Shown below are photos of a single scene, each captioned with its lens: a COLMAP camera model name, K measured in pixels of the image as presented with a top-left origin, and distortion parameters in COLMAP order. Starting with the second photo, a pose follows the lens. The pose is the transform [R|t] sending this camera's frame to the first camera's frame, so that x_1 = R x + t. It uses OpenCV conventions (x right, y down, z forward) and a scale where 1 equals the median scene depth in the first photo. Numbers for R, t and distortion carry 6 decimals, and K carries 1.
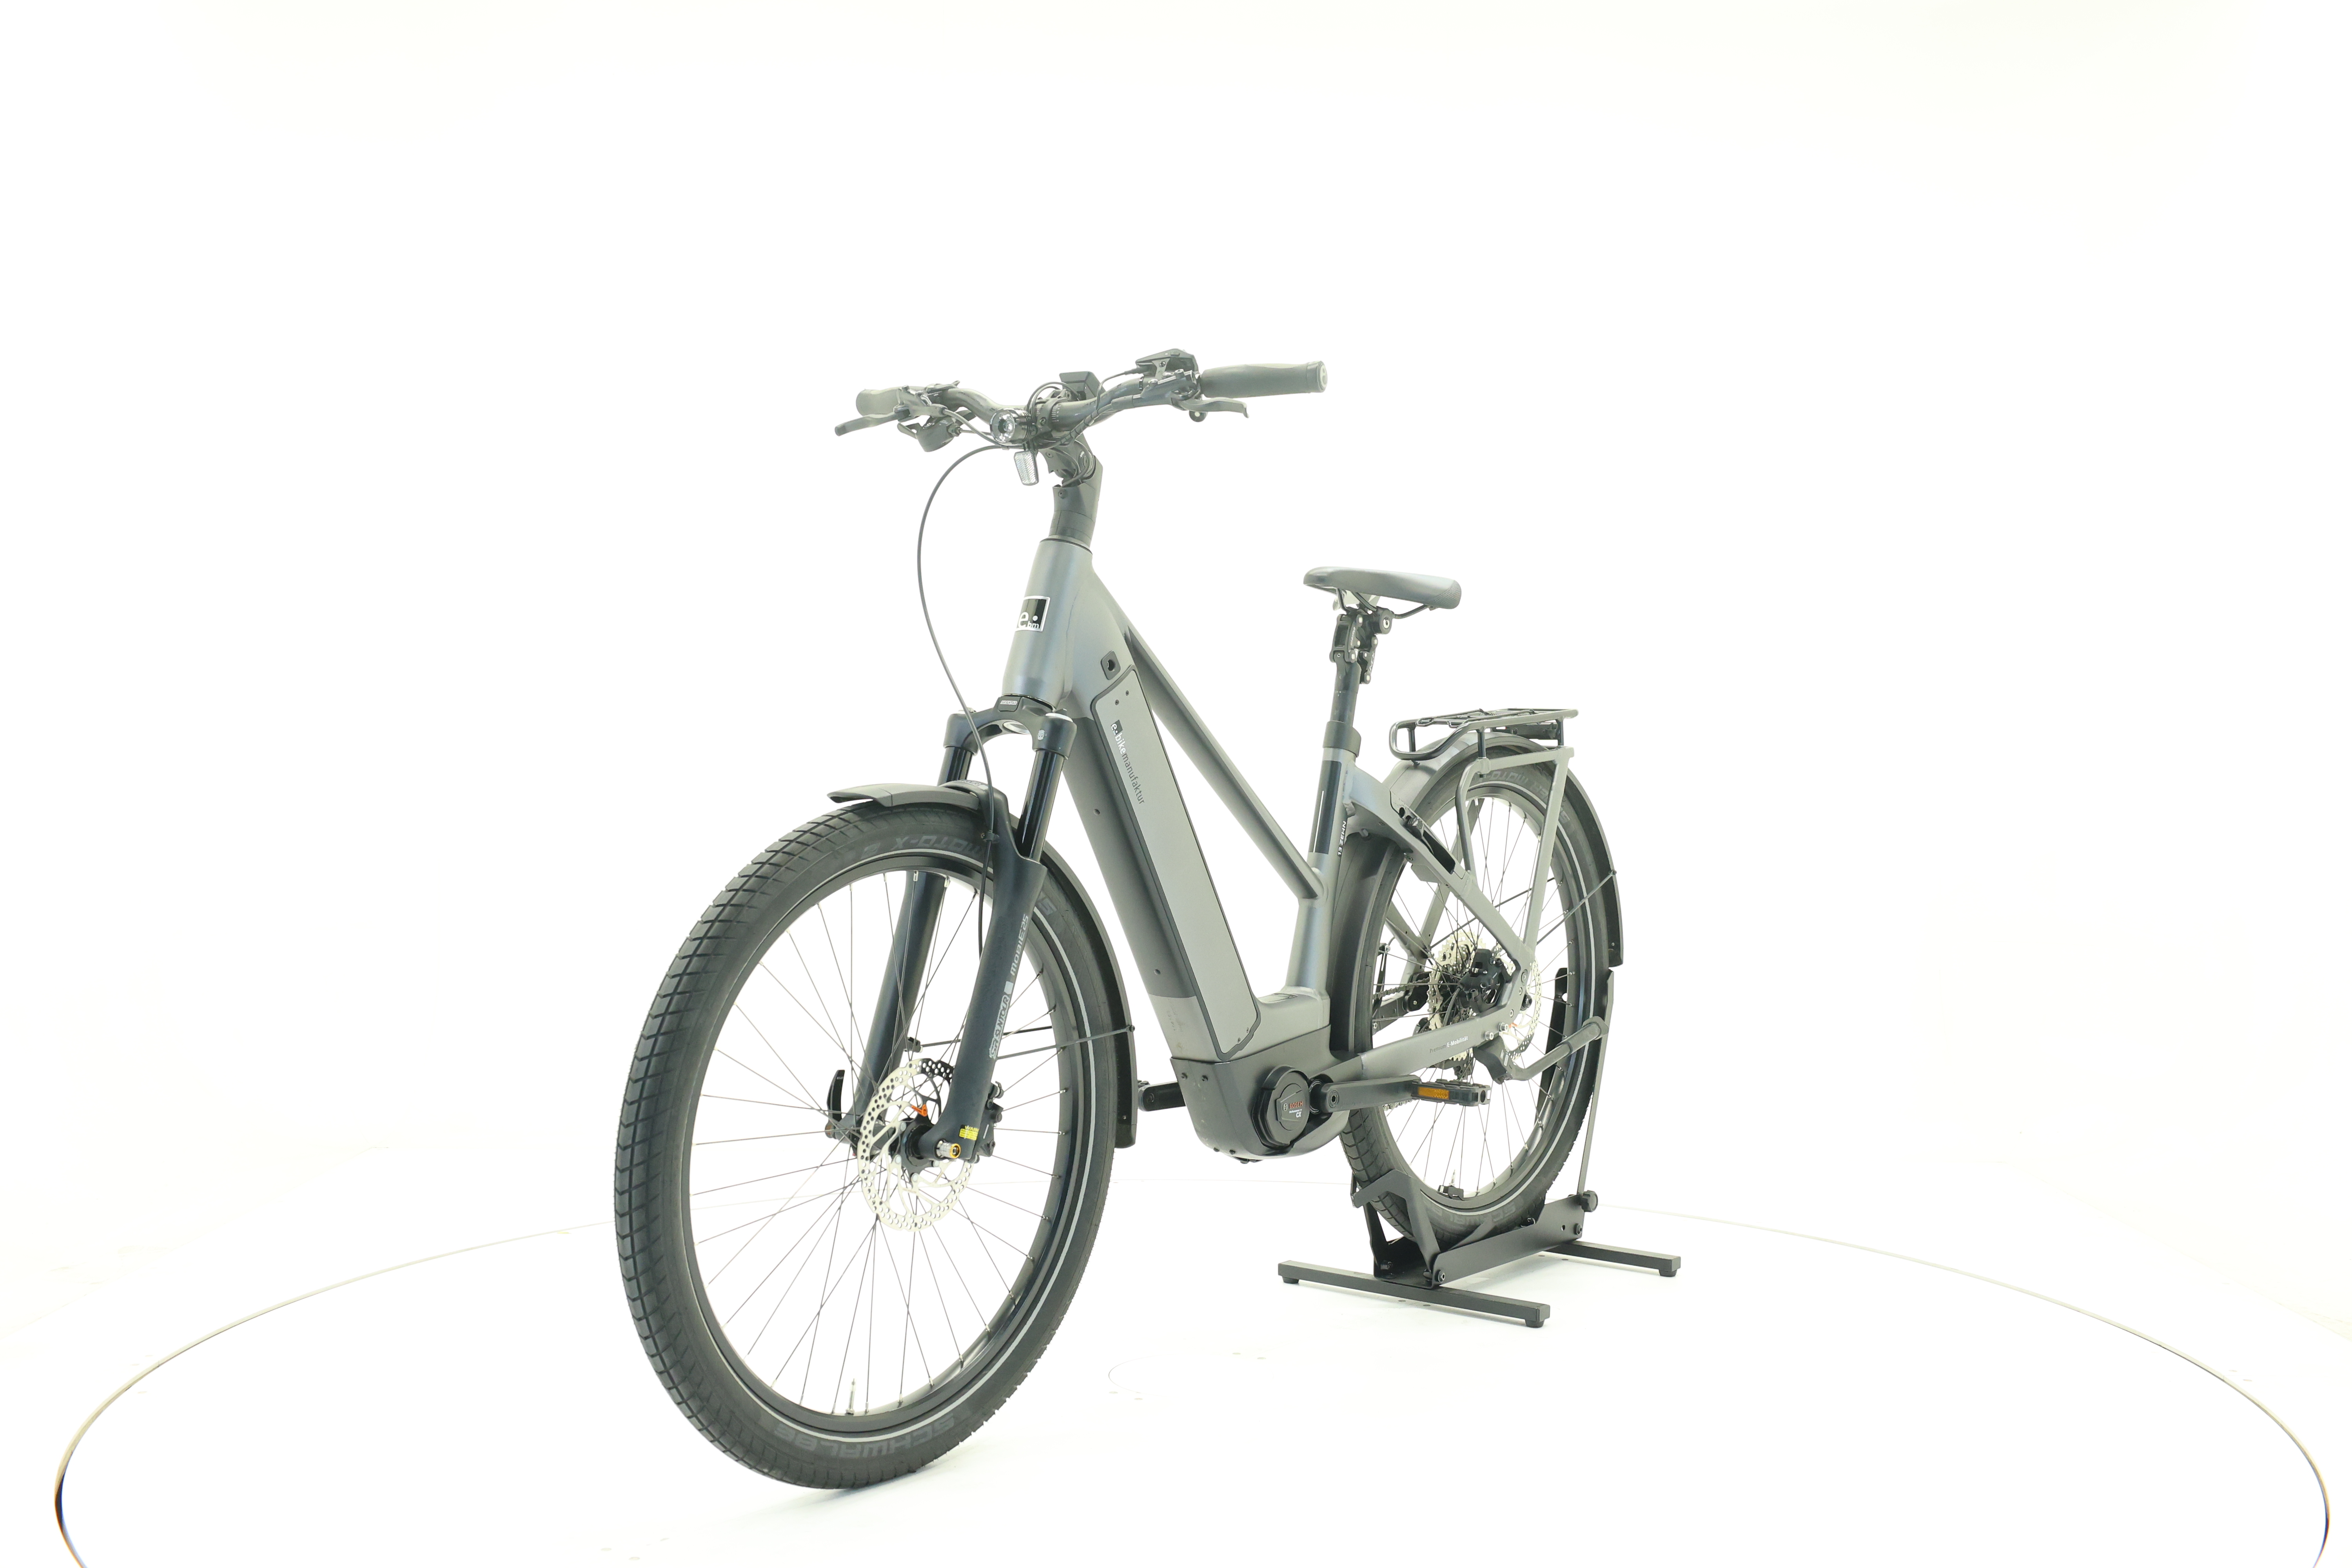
lens RADIAL K [[2522.7, 0, 1176.6], [0, 2522.7, 731.0], [0, 0, 1]] dist [-0.014300, -0.000182]
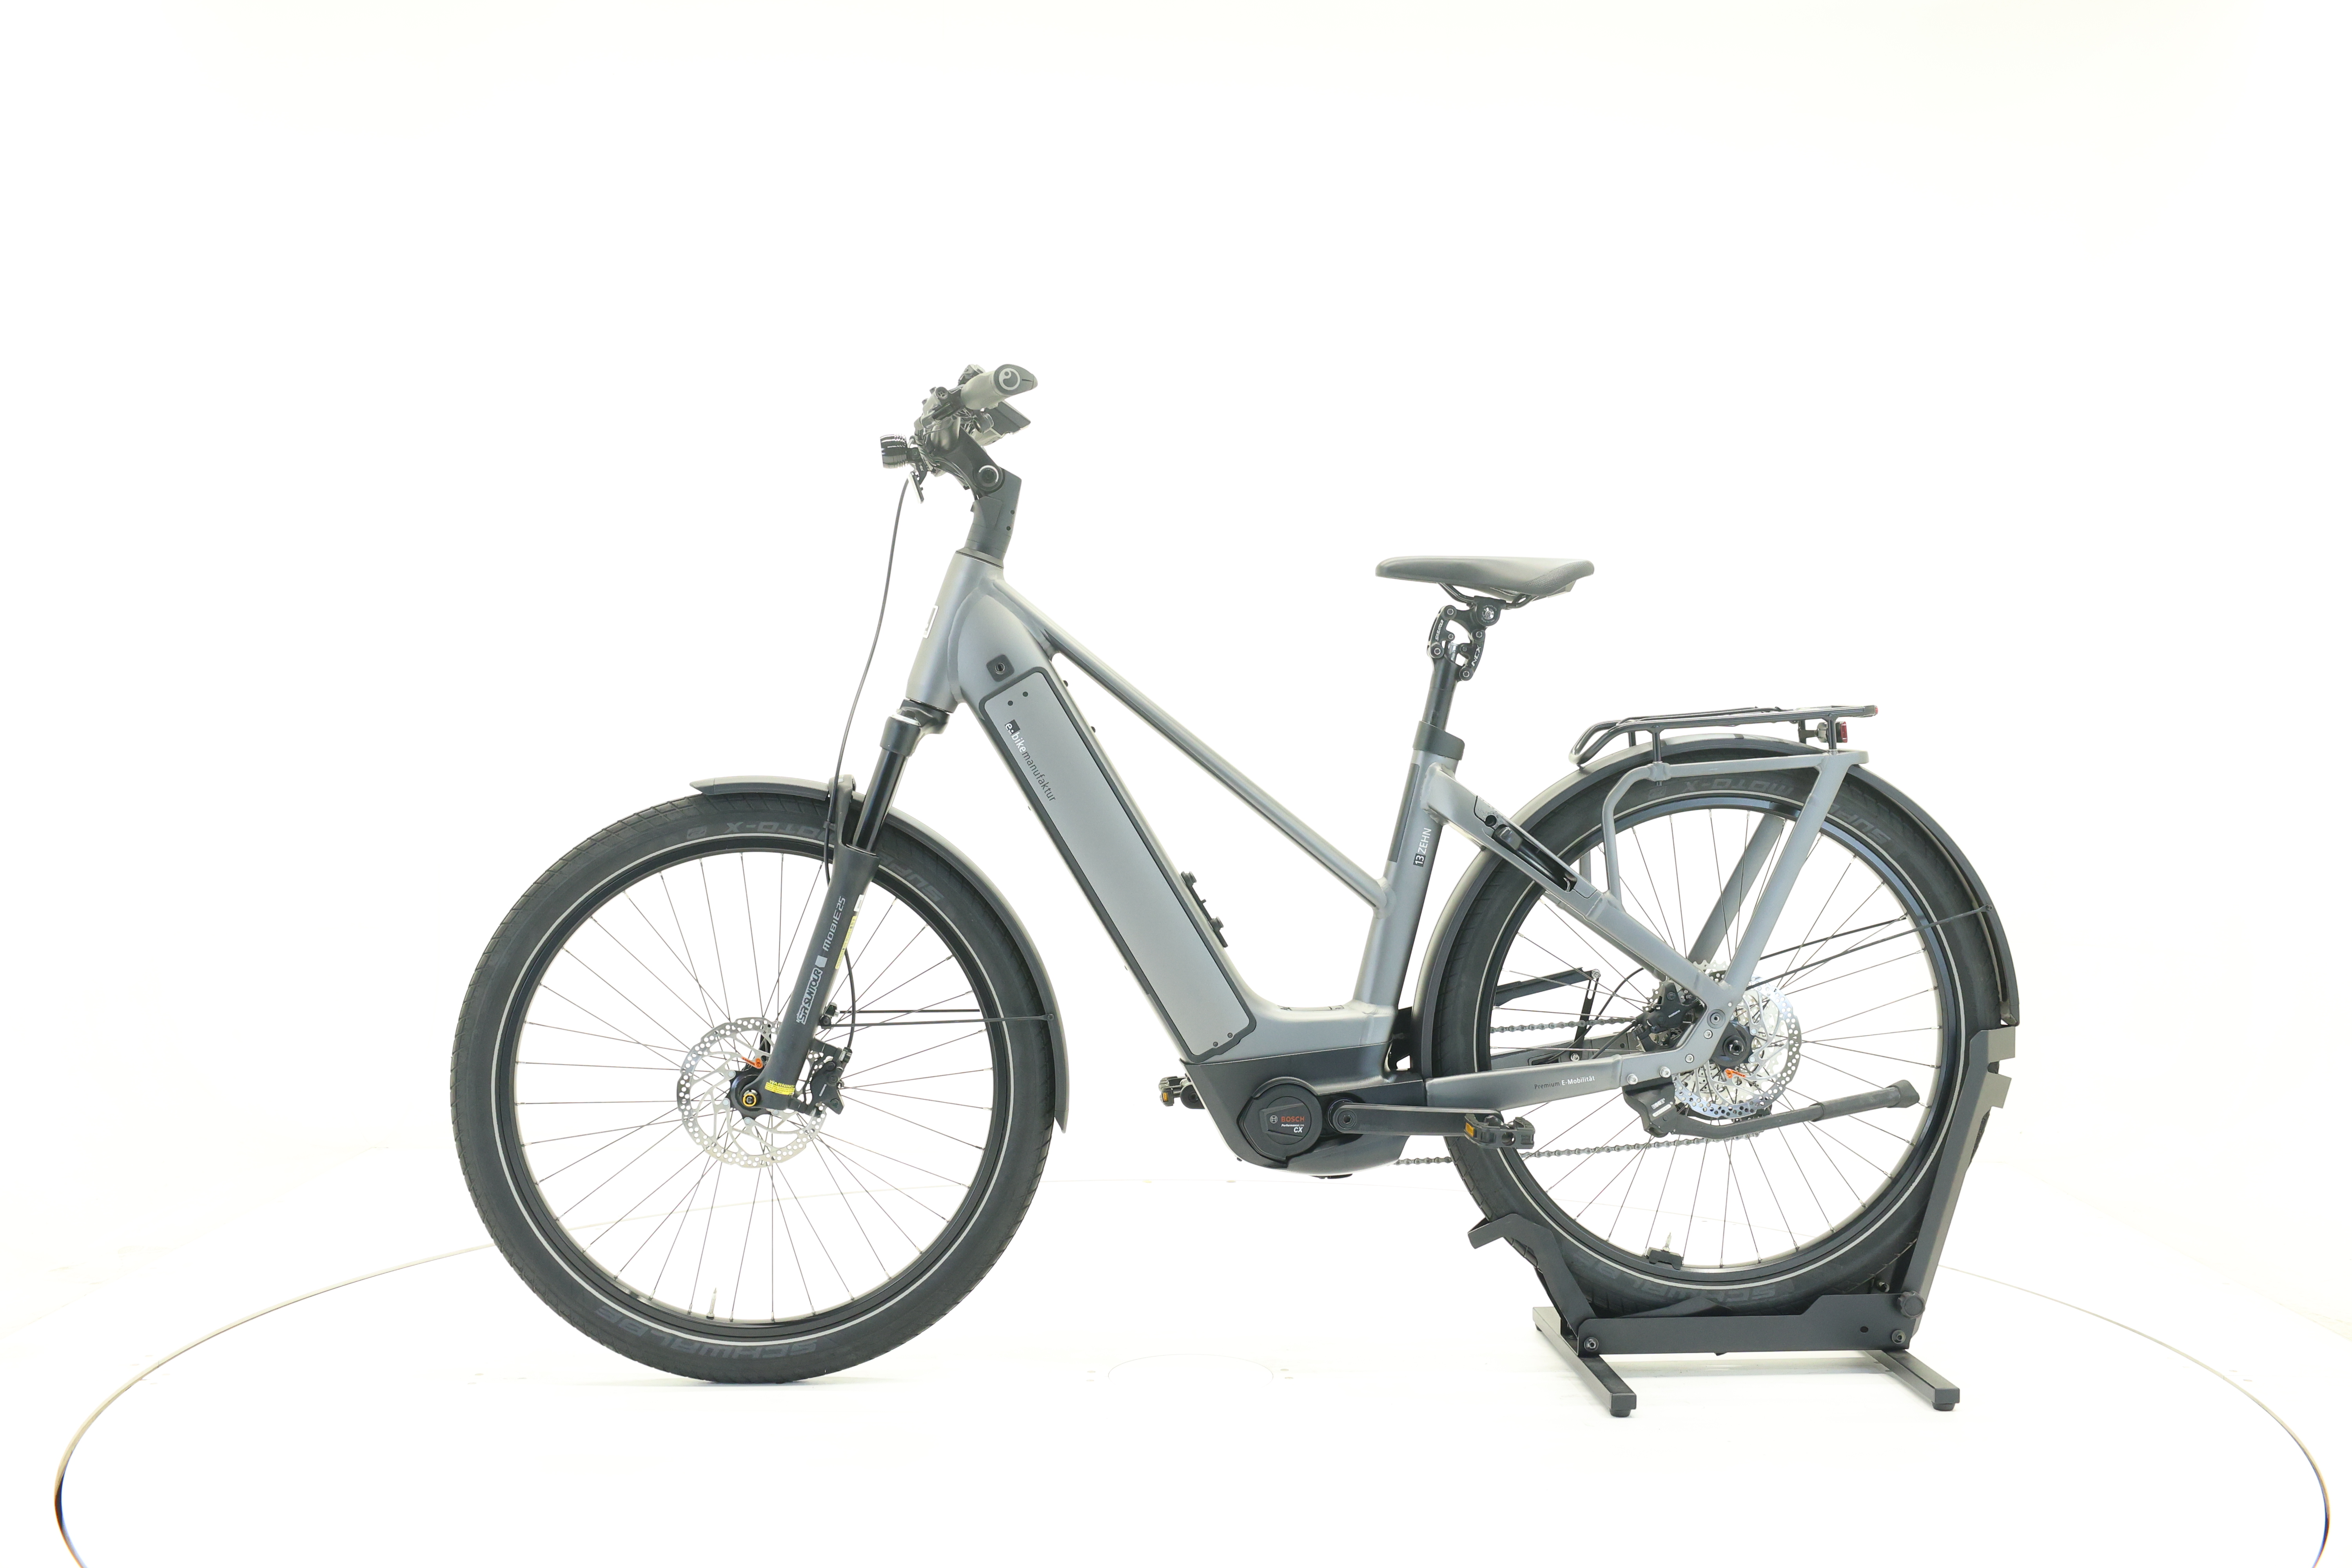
lens RADIAL K [[2522.7, 0, 1176.6], [0, 2522.7, 731.0], [0, 0, 1]] dist [-0.014300, -0.000182]
pose [[0.660941, 0.011771, -0.750345, 0.802077], [-0.004207, 0.999919, 0.011981, -0.012575], [0.750426, -0.004762, 0.660938, 0.359538]]
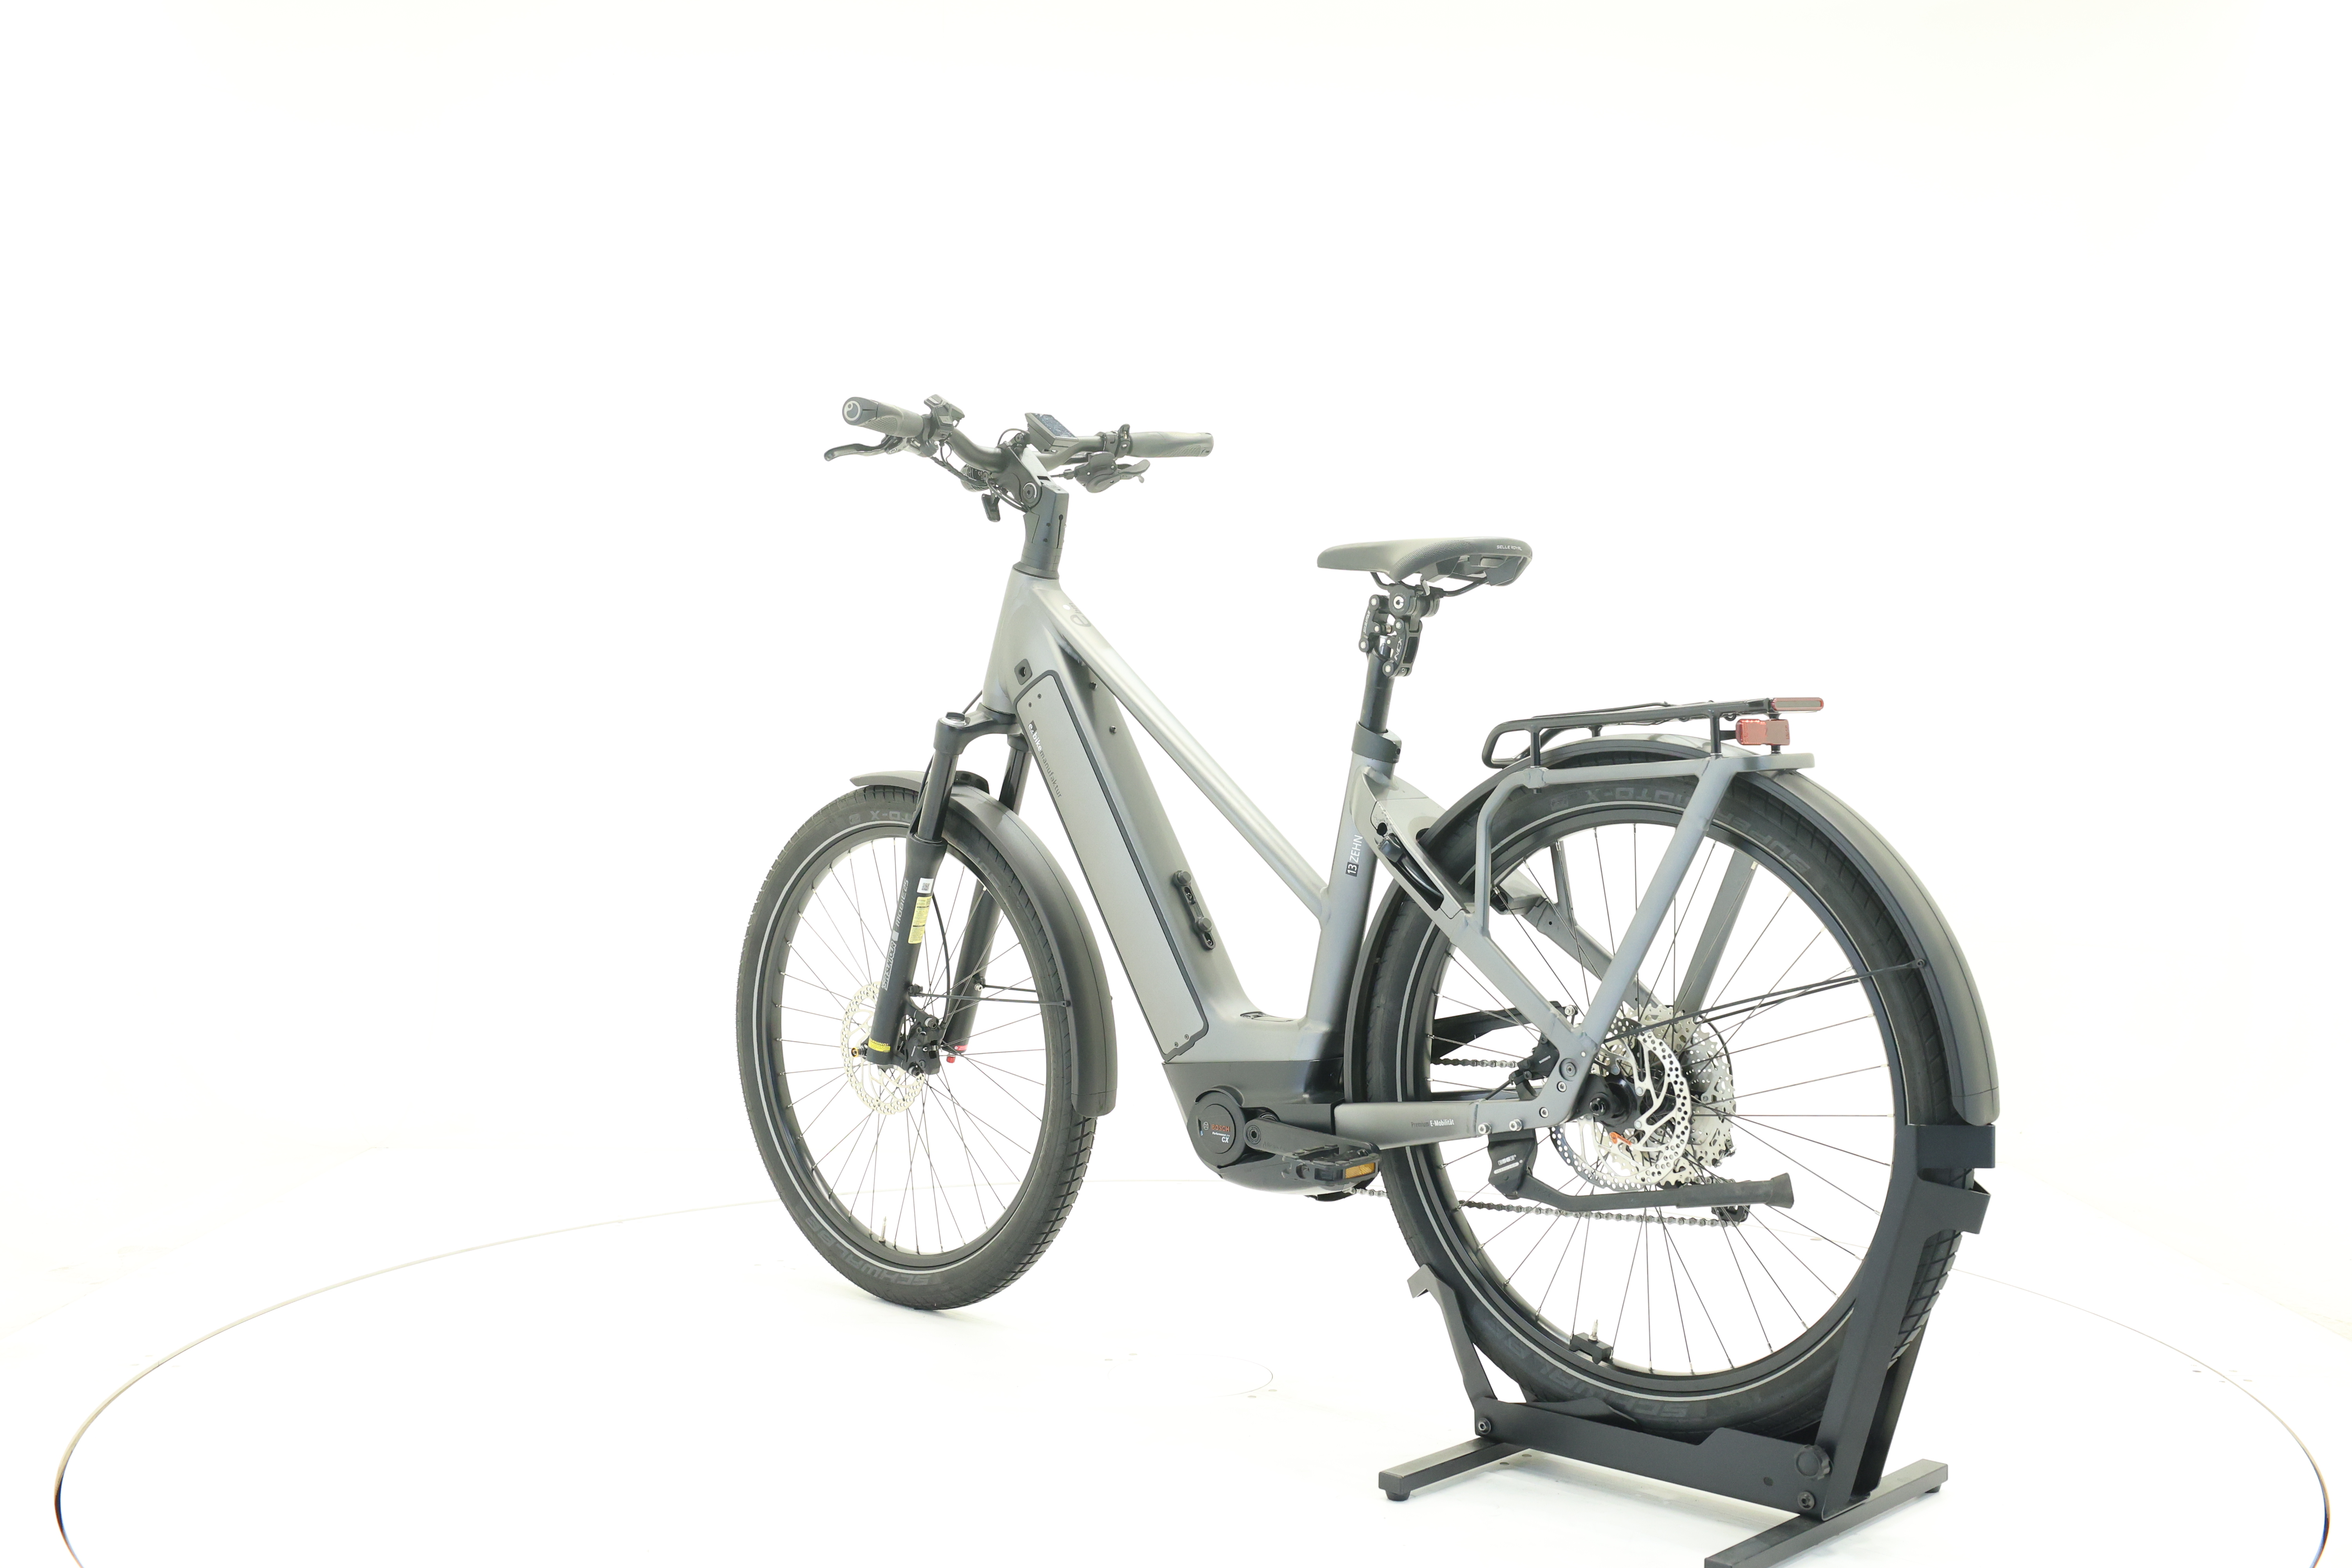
lens RADIAL K [[2522.7, 0, 1176.6], [0, 2522.7, 731.0], [0, 0, 1]] dist [-0.014300, -0.000182]
pose [[-0.131225, 0.018118, -0.991187, 1.062602], [0.012937, 0.999779, 0.016562, -0.017312], [0.991268, -0.010650, -0.131431, 1.204124]]
